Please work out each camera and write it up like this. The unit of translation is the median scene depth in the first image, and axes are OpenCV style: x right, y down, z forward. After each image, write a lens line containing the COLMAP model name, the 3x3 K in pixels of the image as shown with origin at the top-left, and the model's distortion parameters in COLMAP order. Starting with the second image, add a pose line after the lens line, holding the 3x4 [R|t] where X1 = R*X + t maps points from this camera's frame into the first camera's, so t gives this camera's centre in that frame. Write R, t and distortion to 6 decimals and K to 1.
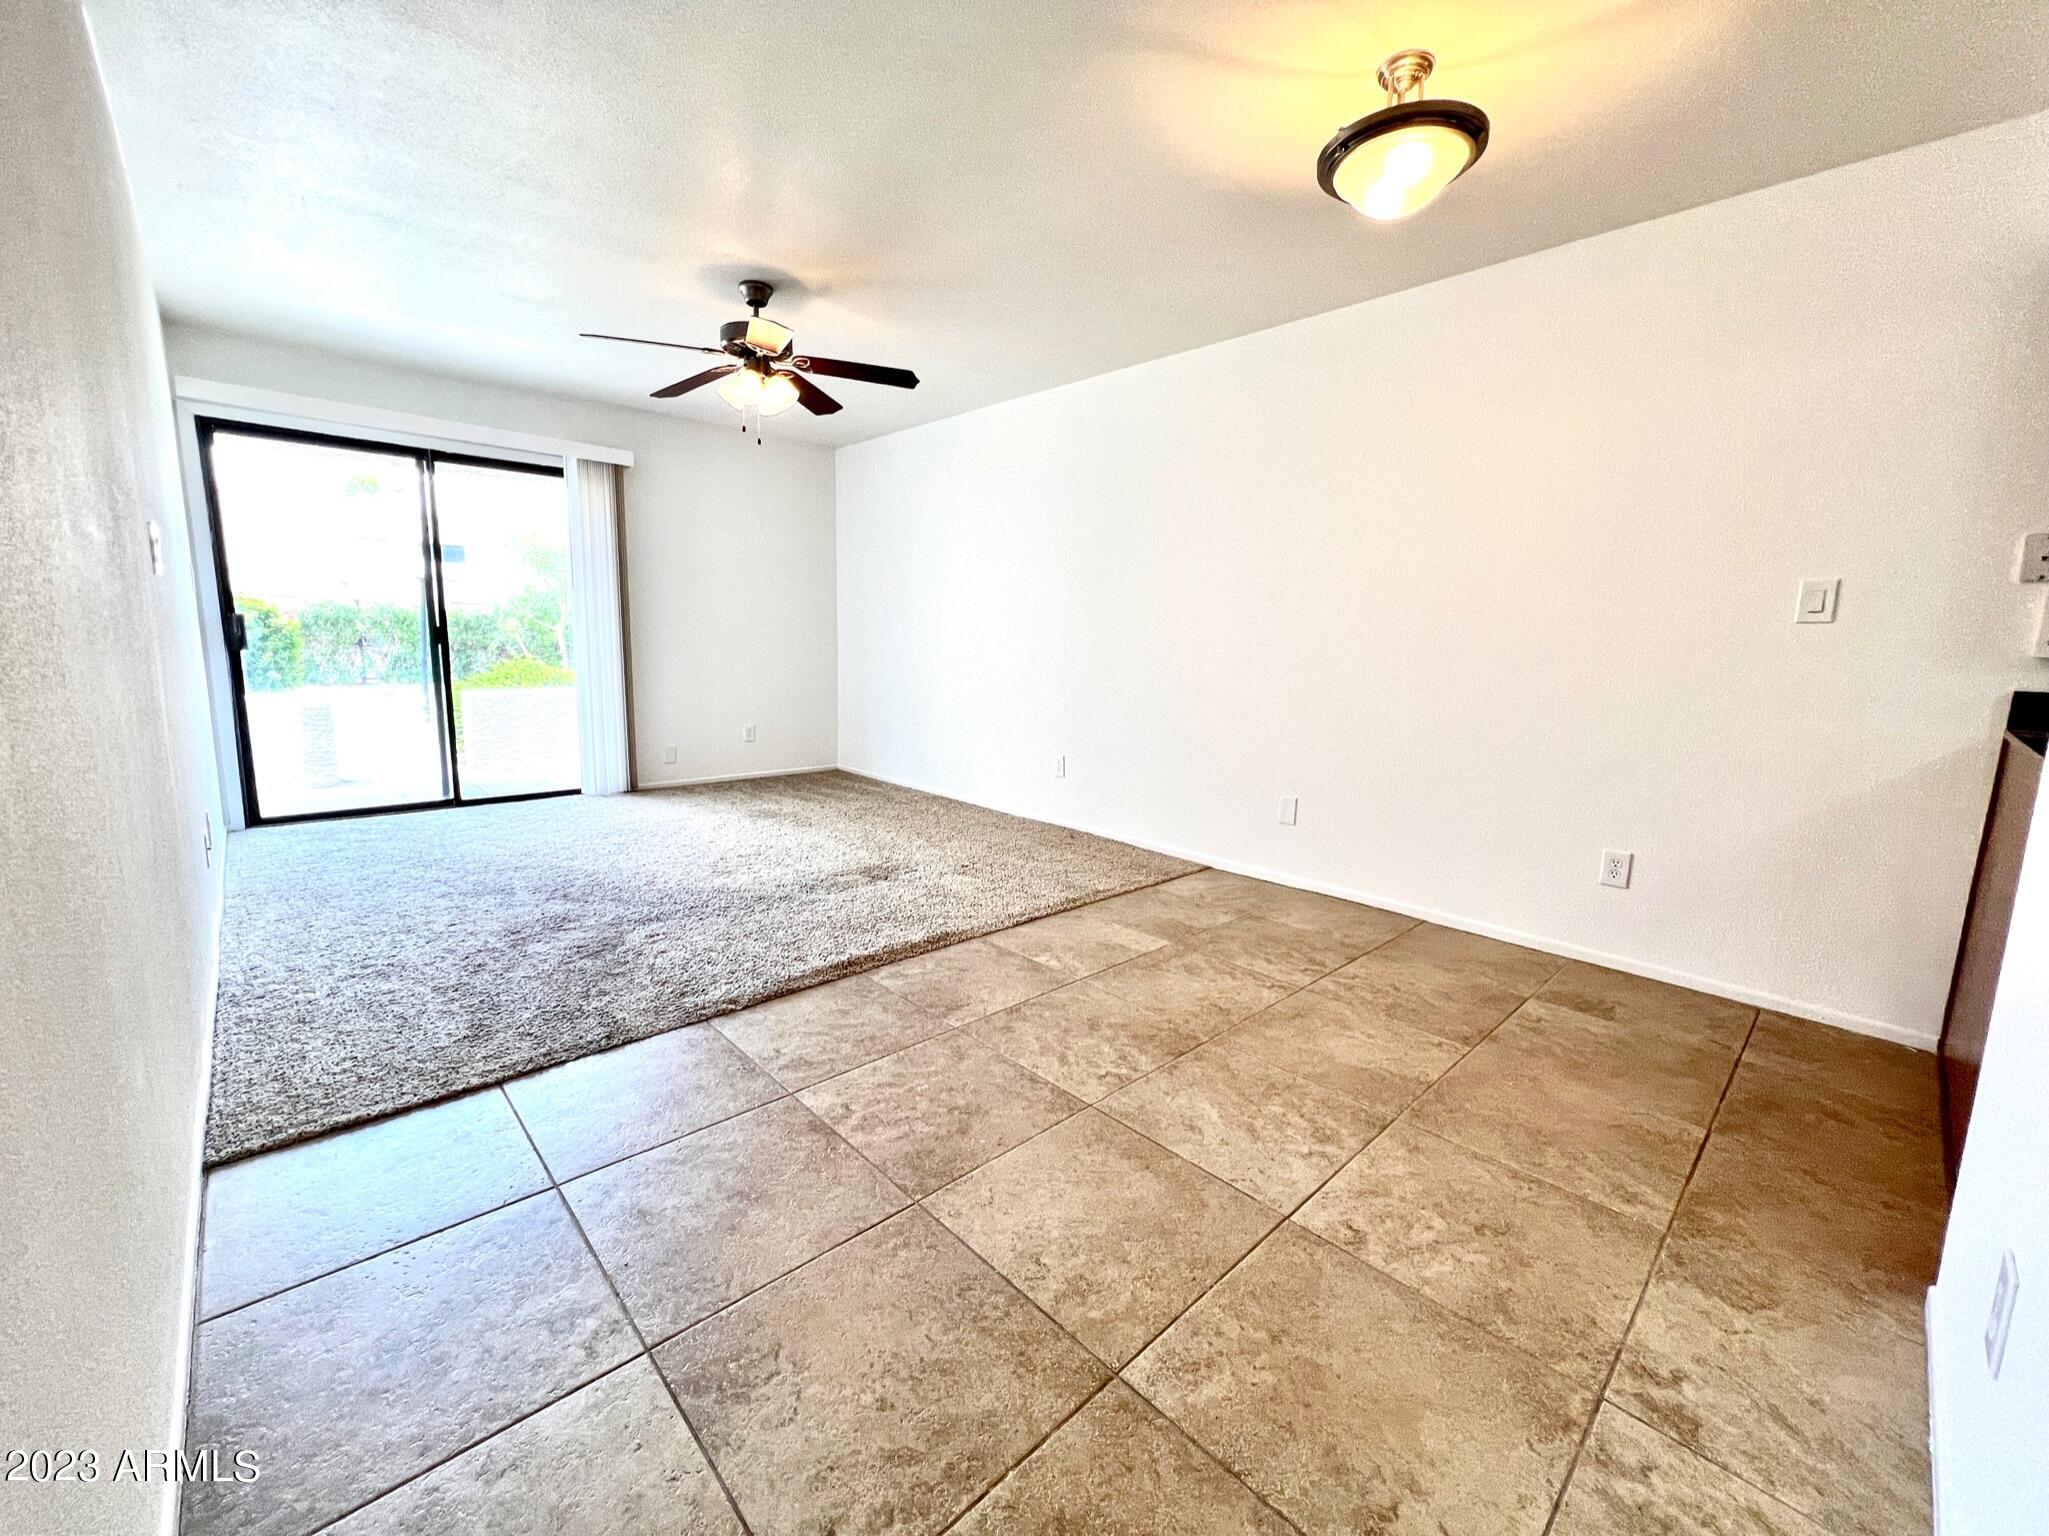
lens RADIAL K [[819.0, 0, 1030.9], [0, 819.0, 756.4], [0, 0, 1]] dist [-0.005261, 0.001302]
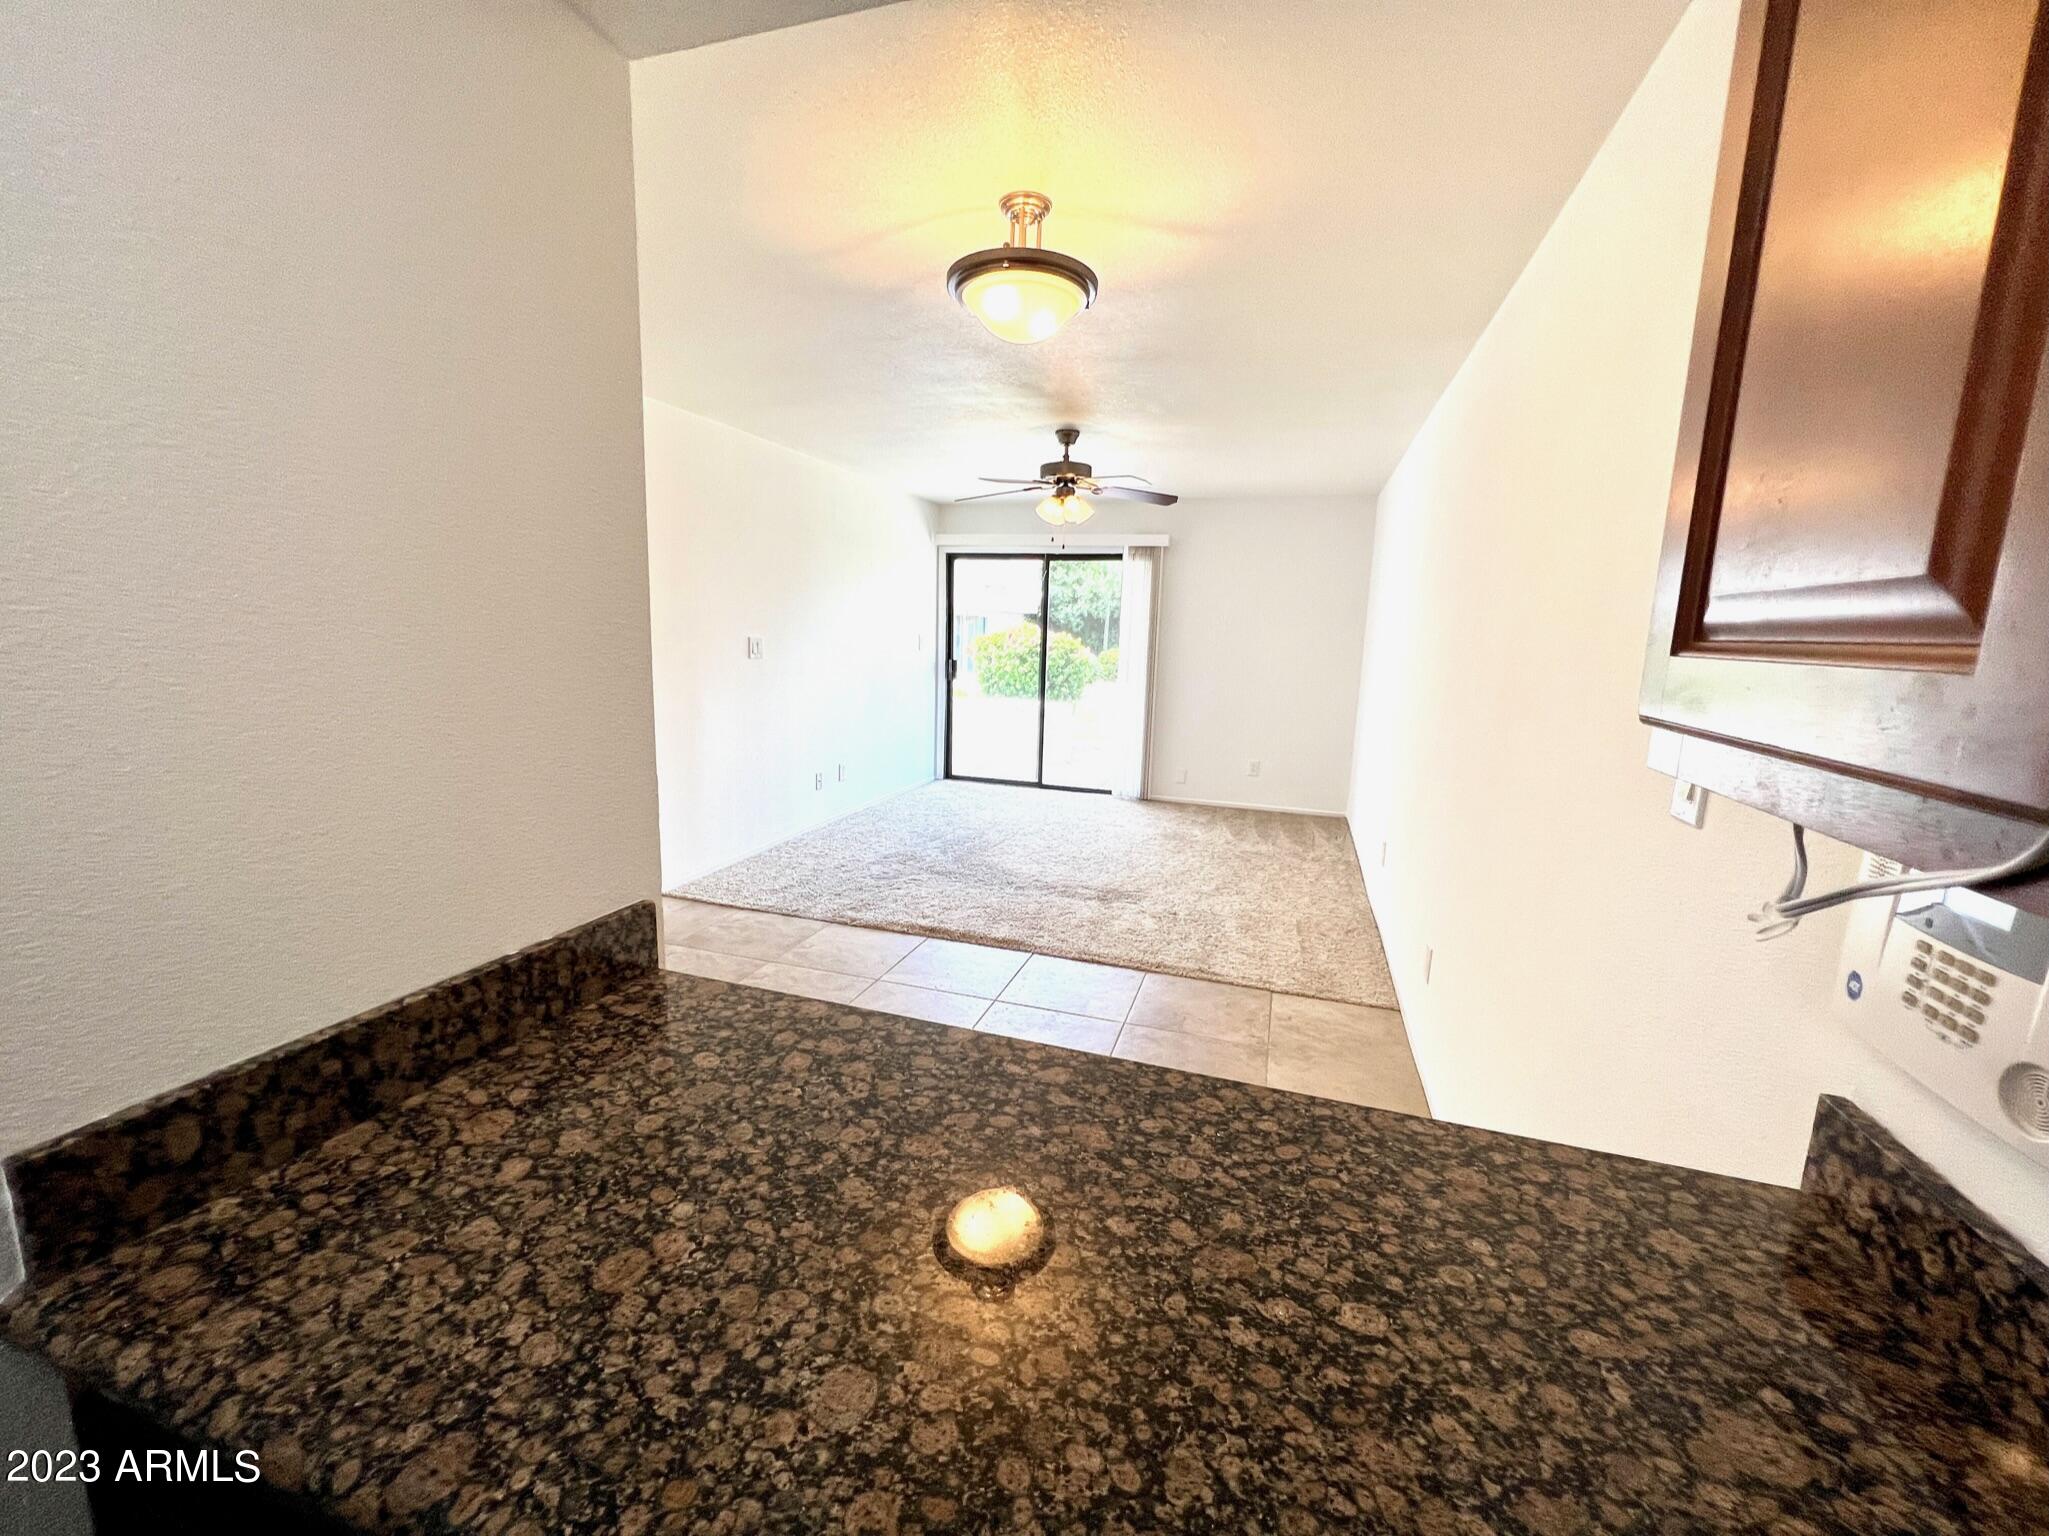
lens RADIAL K [[819.0, 0, 1025.2], [0, 819.0, 767.1], [0, 0, 1]] dist [-0.005261, 0.001302]
pose [[0.484621, 0.138844, -0.863634, 1.089929], [-0.145120, 0.986402, 0.077148, -0.166094], [0.862602, 0.087943, 0.498180, 0.417816]]
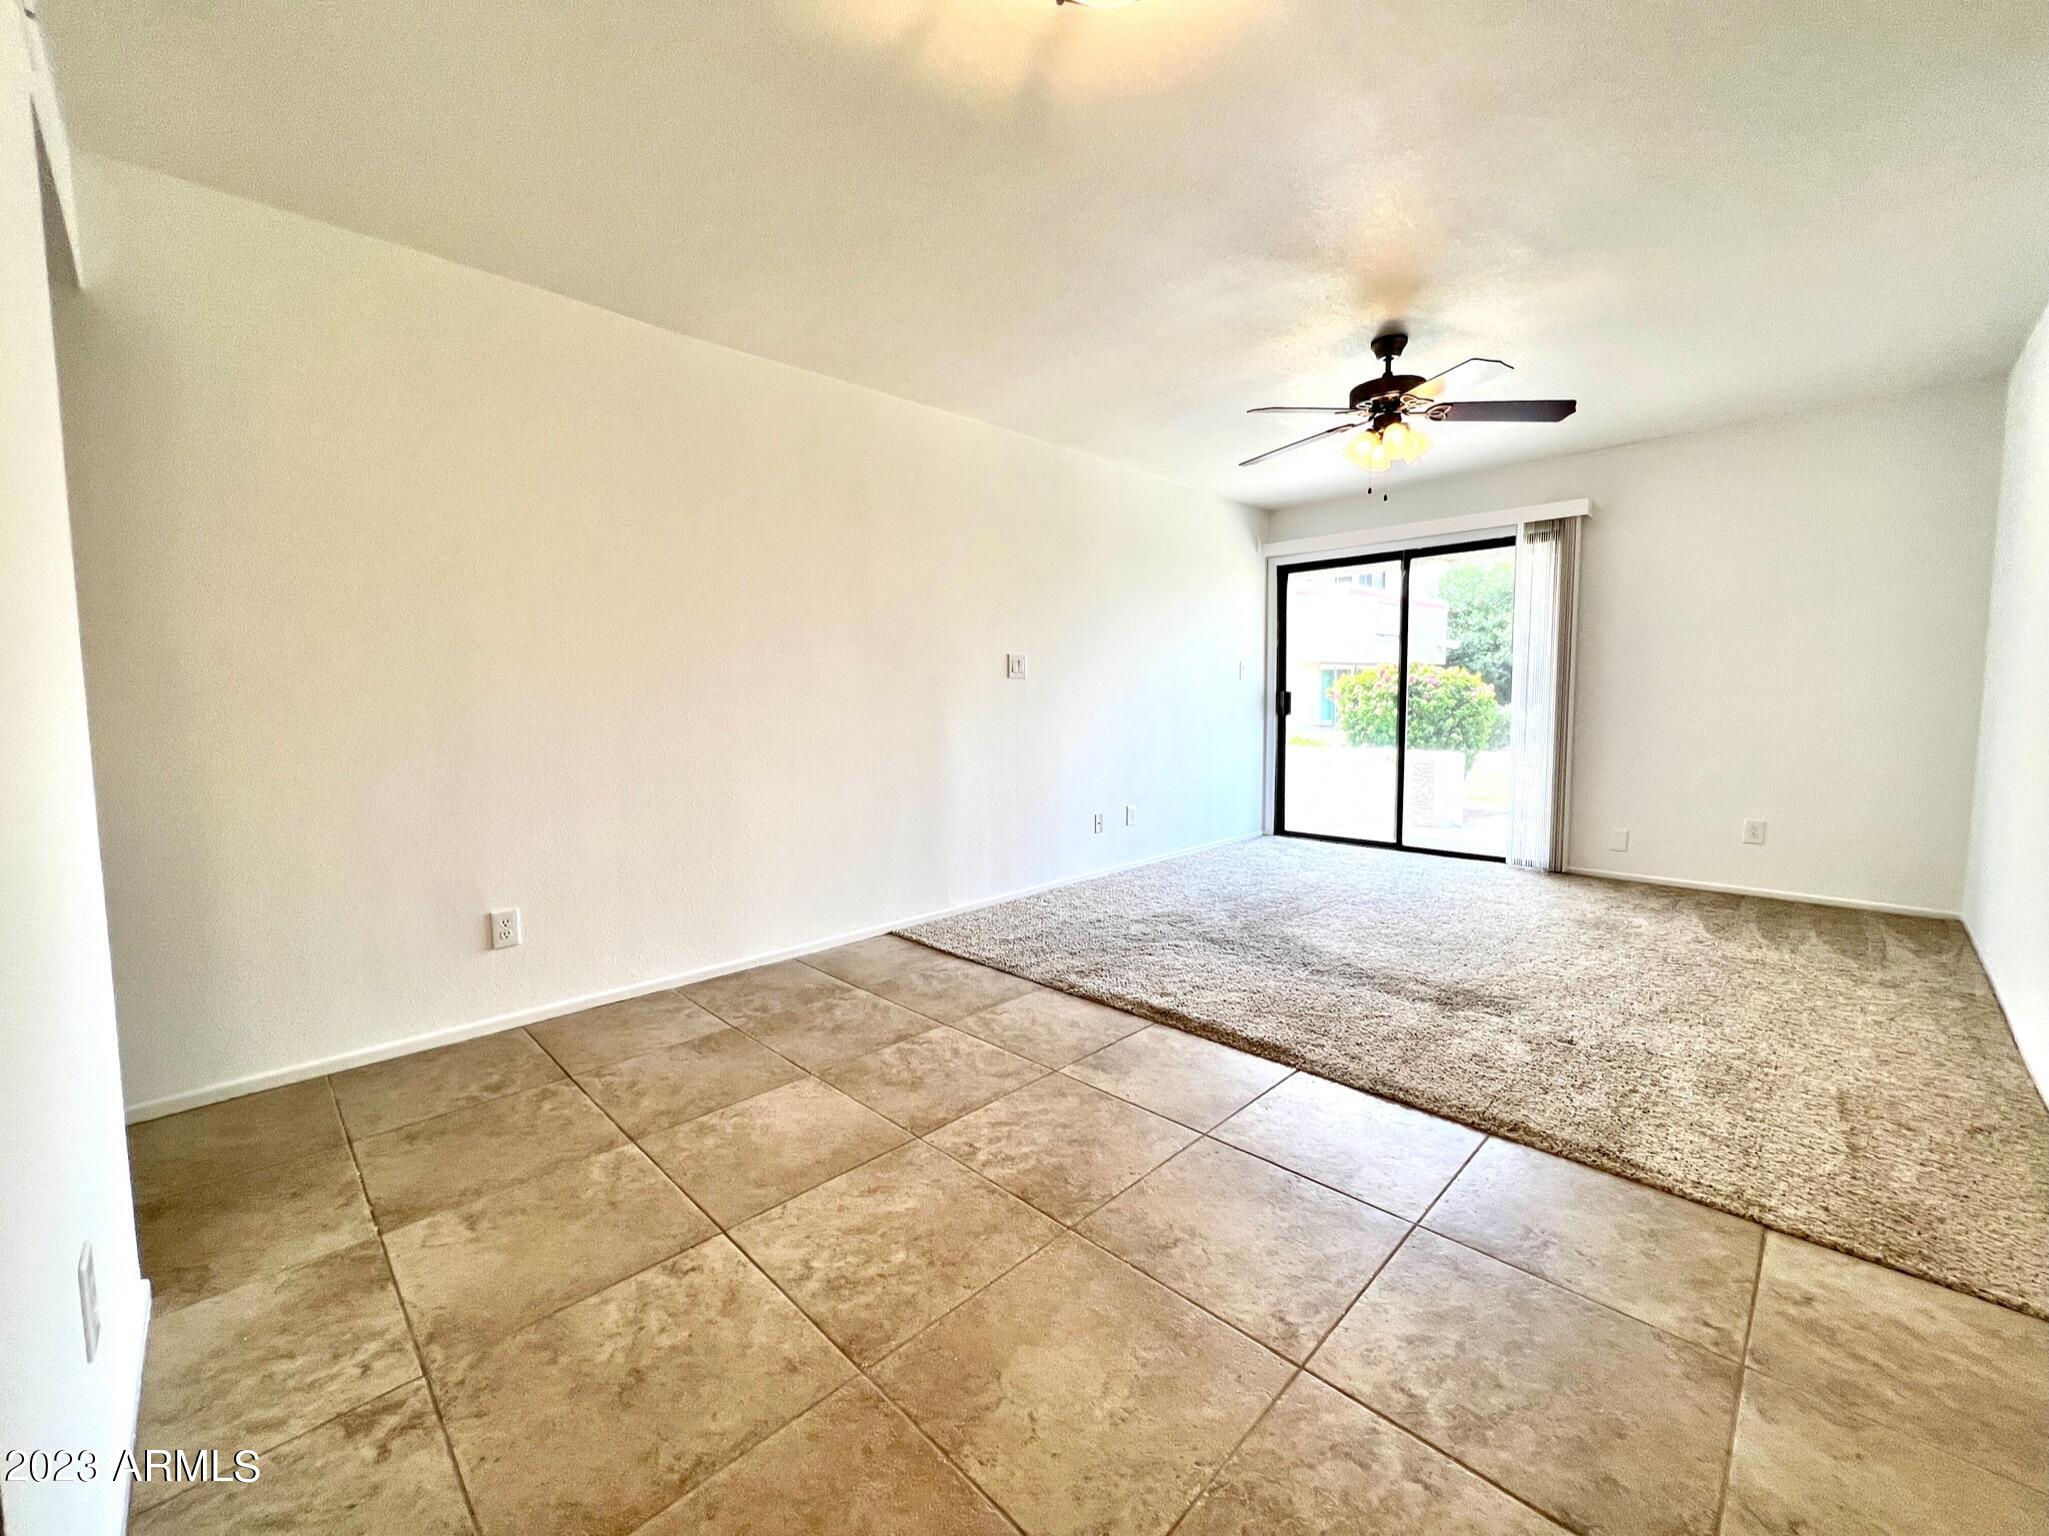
lens RADIAL K [[819.0, 0, 1018.7], [0, 819.0, 768.7], [0, 0, 1]] dist [-0.005261, 0.001302]
pose [[0.025786, 0.063646, -0.997639, 0.823472], [-0.132830, 0.989340, 0.059684, -0.095492], [0.990803, 0.130978, 0.033966, 0.766981]]
